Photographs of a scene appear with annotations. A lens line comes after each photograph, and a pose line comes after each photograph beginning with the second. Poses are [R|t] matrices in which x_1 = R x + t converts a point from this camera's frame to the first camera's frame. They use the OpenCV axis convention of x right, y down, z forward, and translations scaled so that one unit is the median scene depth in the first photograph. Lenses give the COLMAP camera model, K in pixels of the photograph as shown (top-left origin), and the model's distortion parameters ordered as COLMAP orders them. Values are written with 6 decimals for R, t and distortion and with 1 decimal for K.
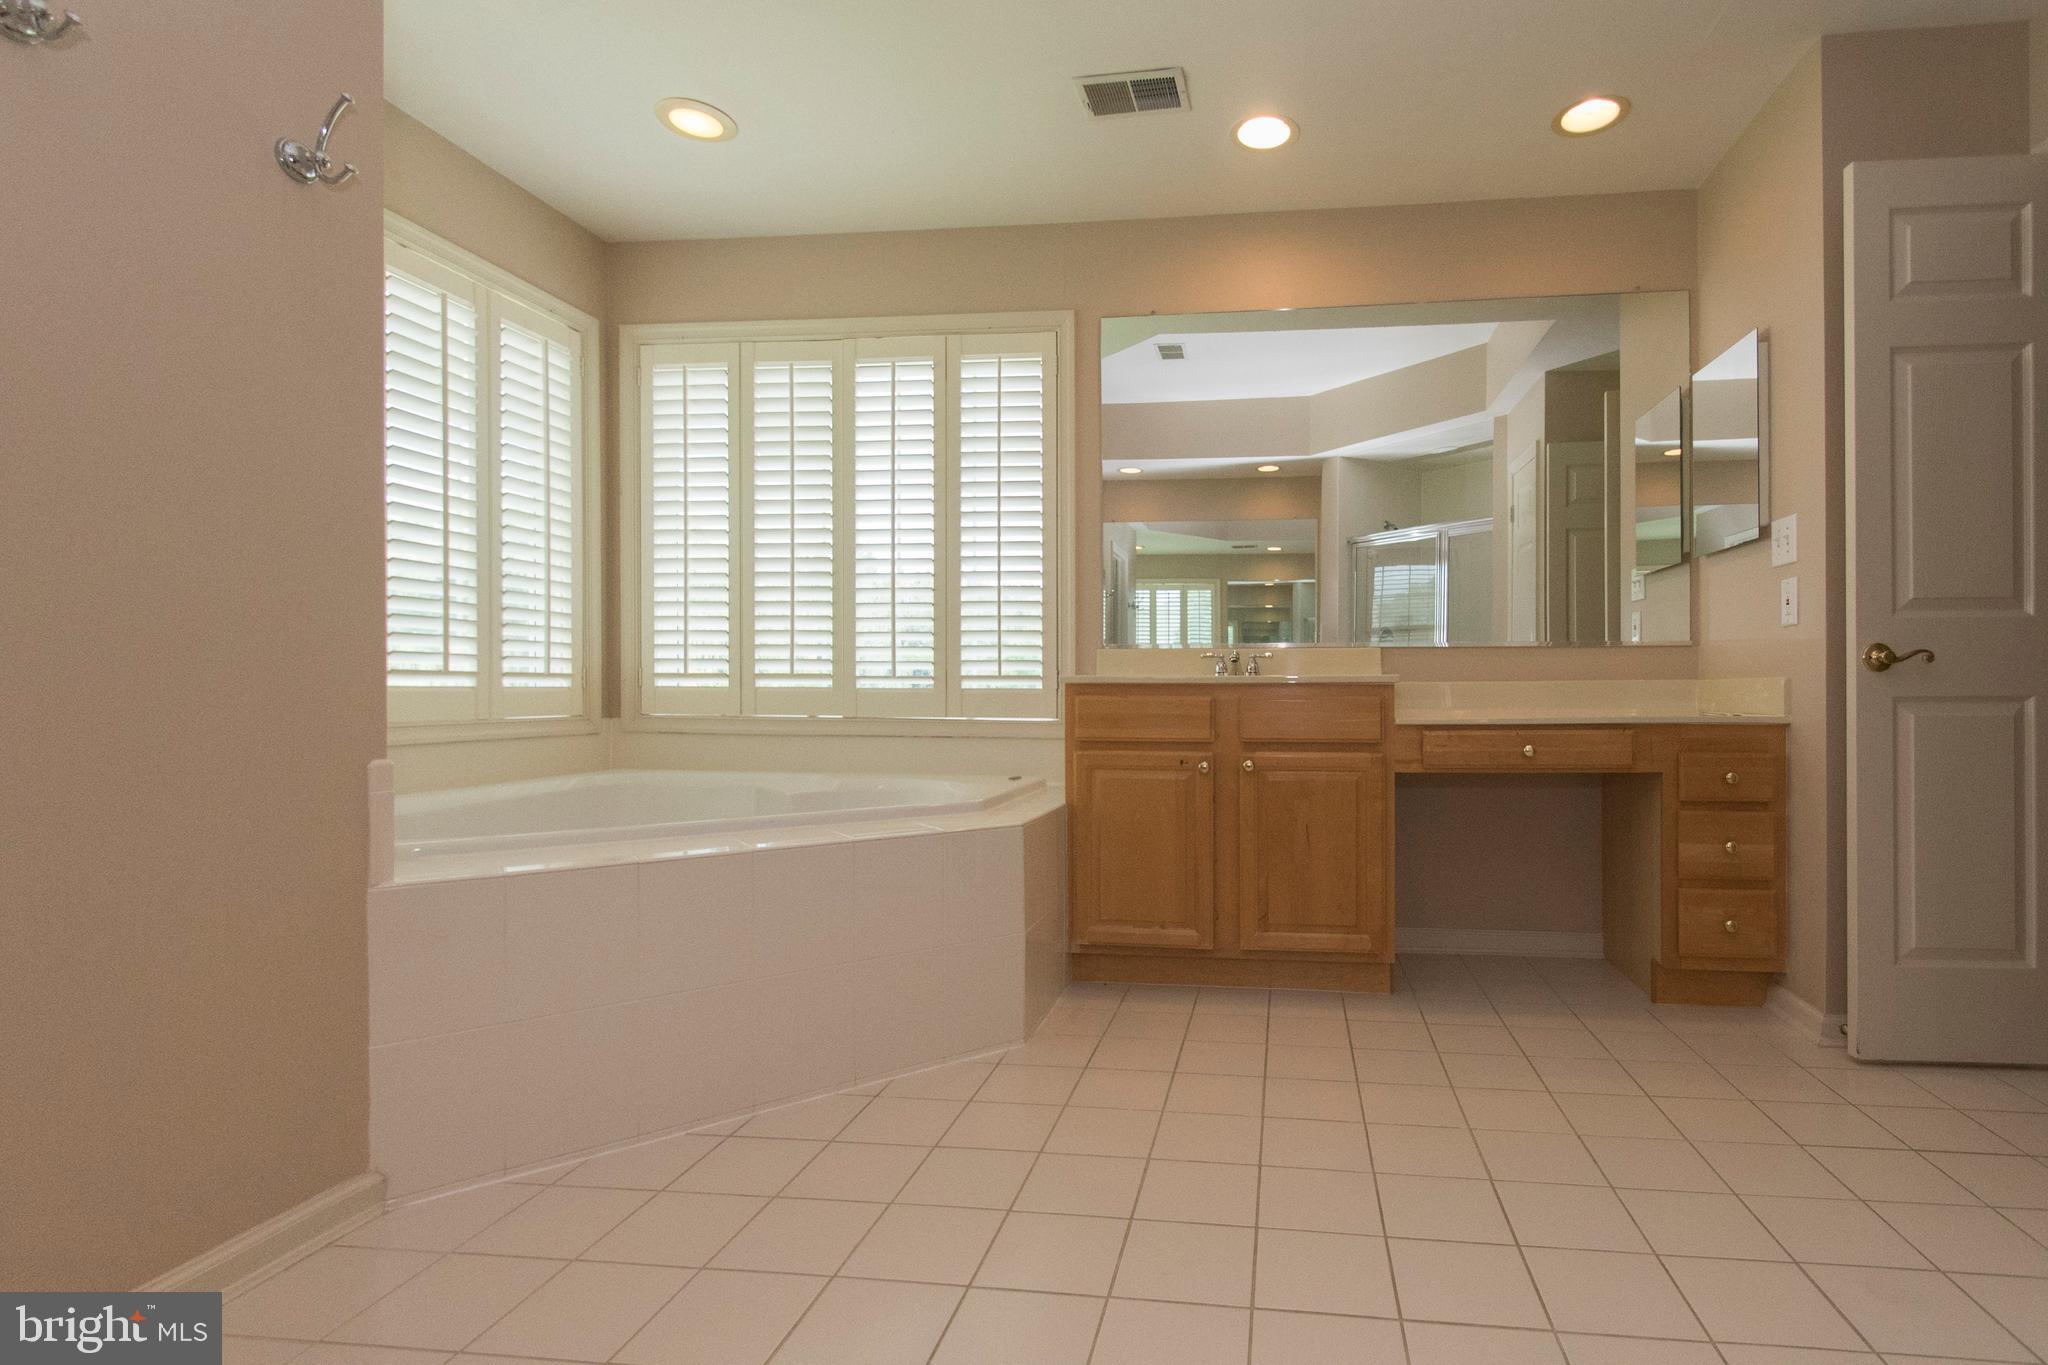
lens RADIAL K [[944.4, 0, 1012.4], [0, 944.4, 678.1], [0, 0, 1]] dist [-0.005221, -0.001830]
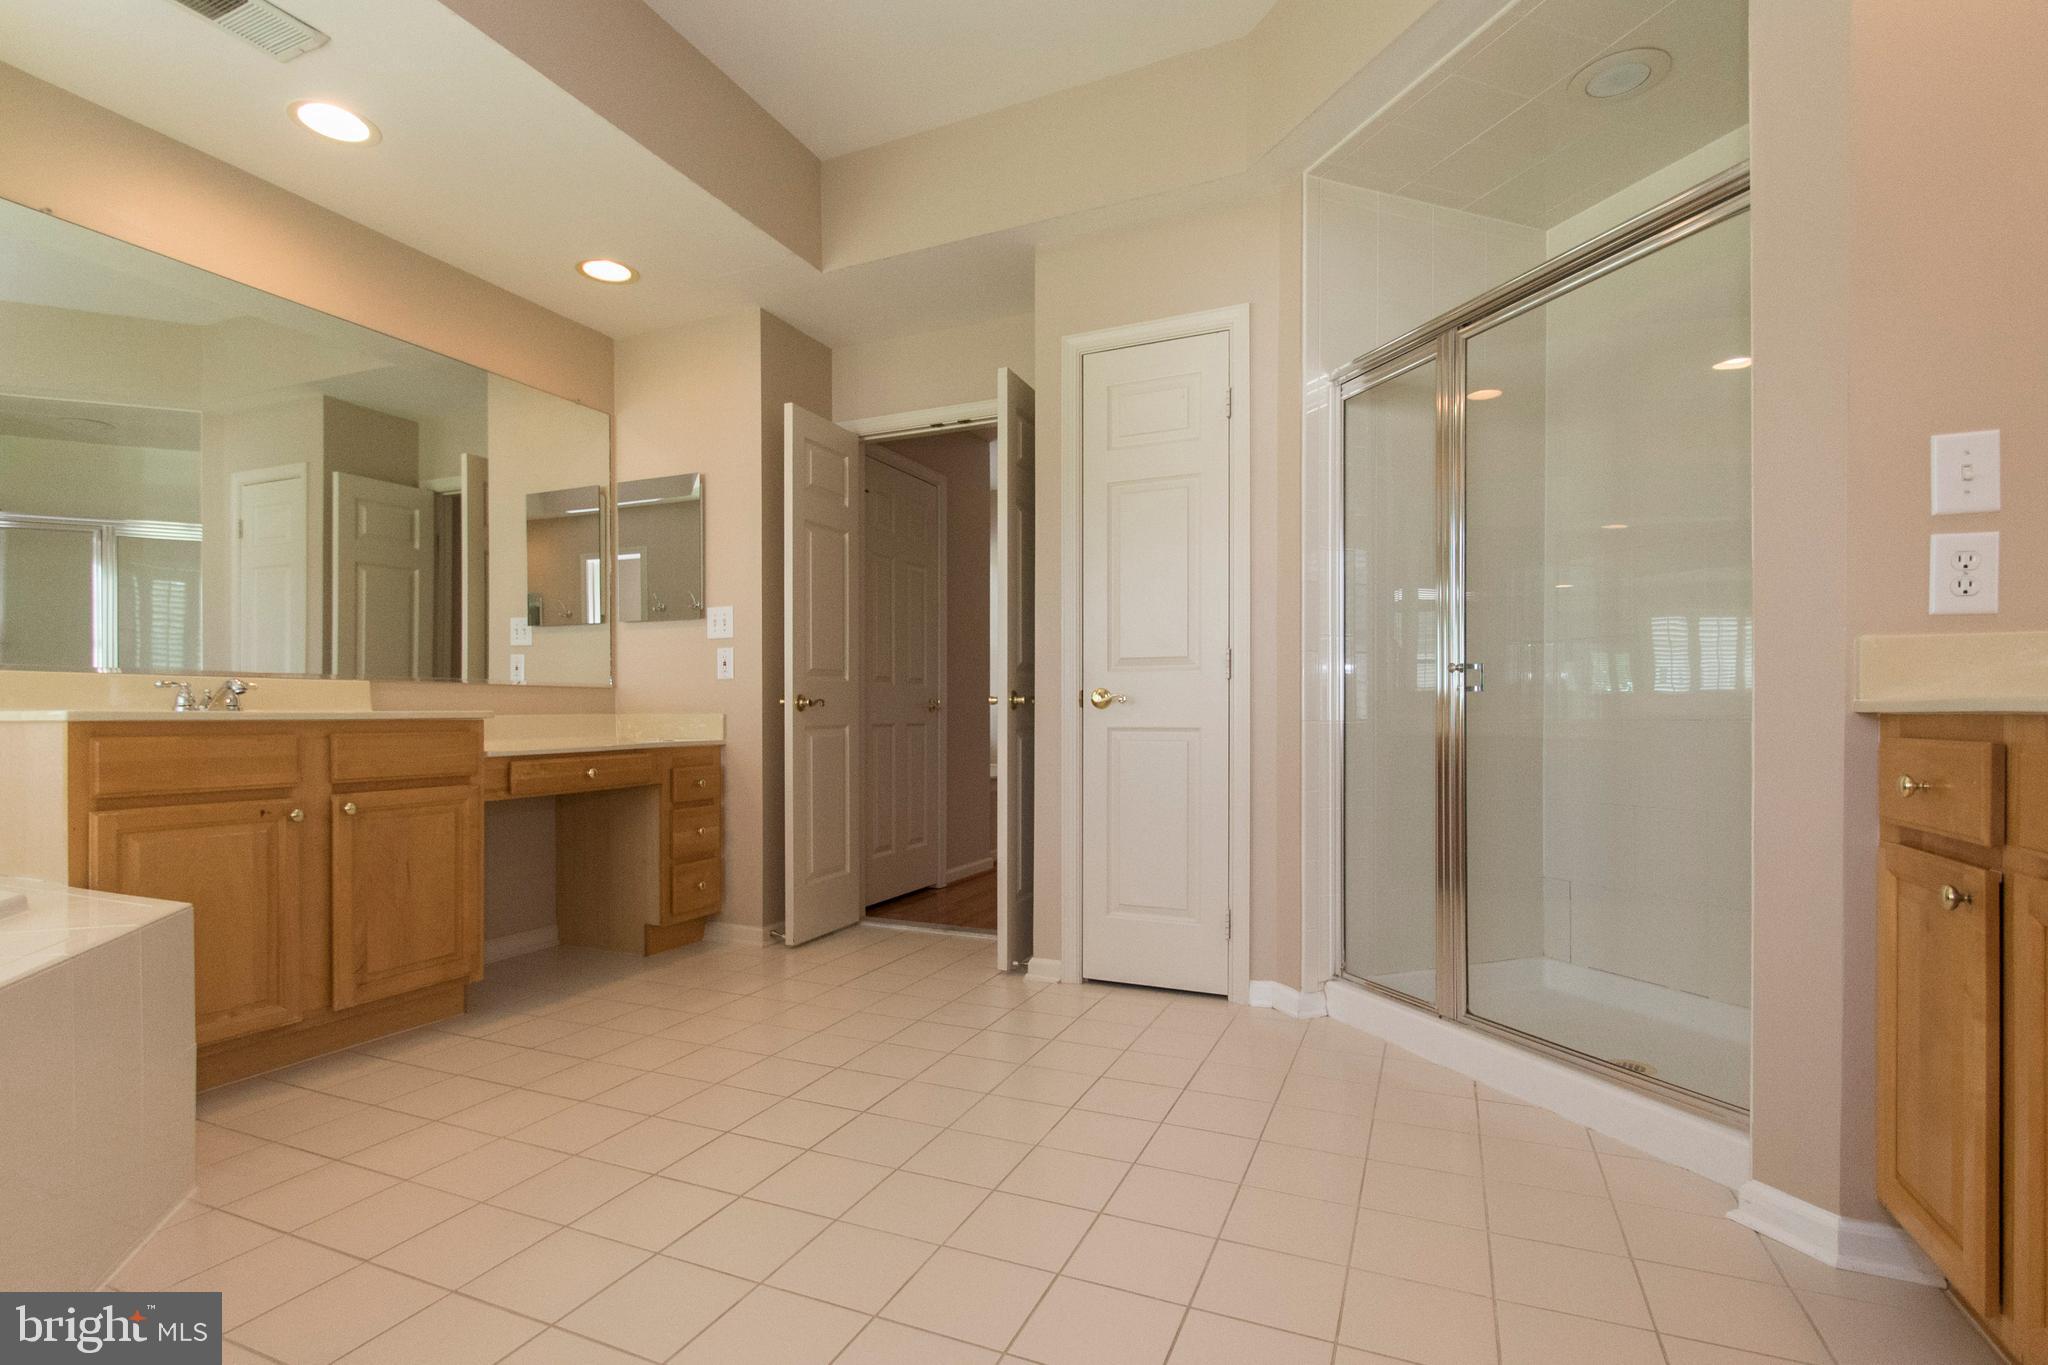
lens RADIAL K [[944.4, 0, 1010.3], [0, 944.4, 698.8], [0, 0, 1]] dist [-0.005221, -0.001830]
pose [[0.301128, 0.015286, 0.953461, -0.449103], [-0.003737, 0.999883, -0.014850, -0.004014], [-0.953576, 0.000909, 0.301150, 0.105011]]
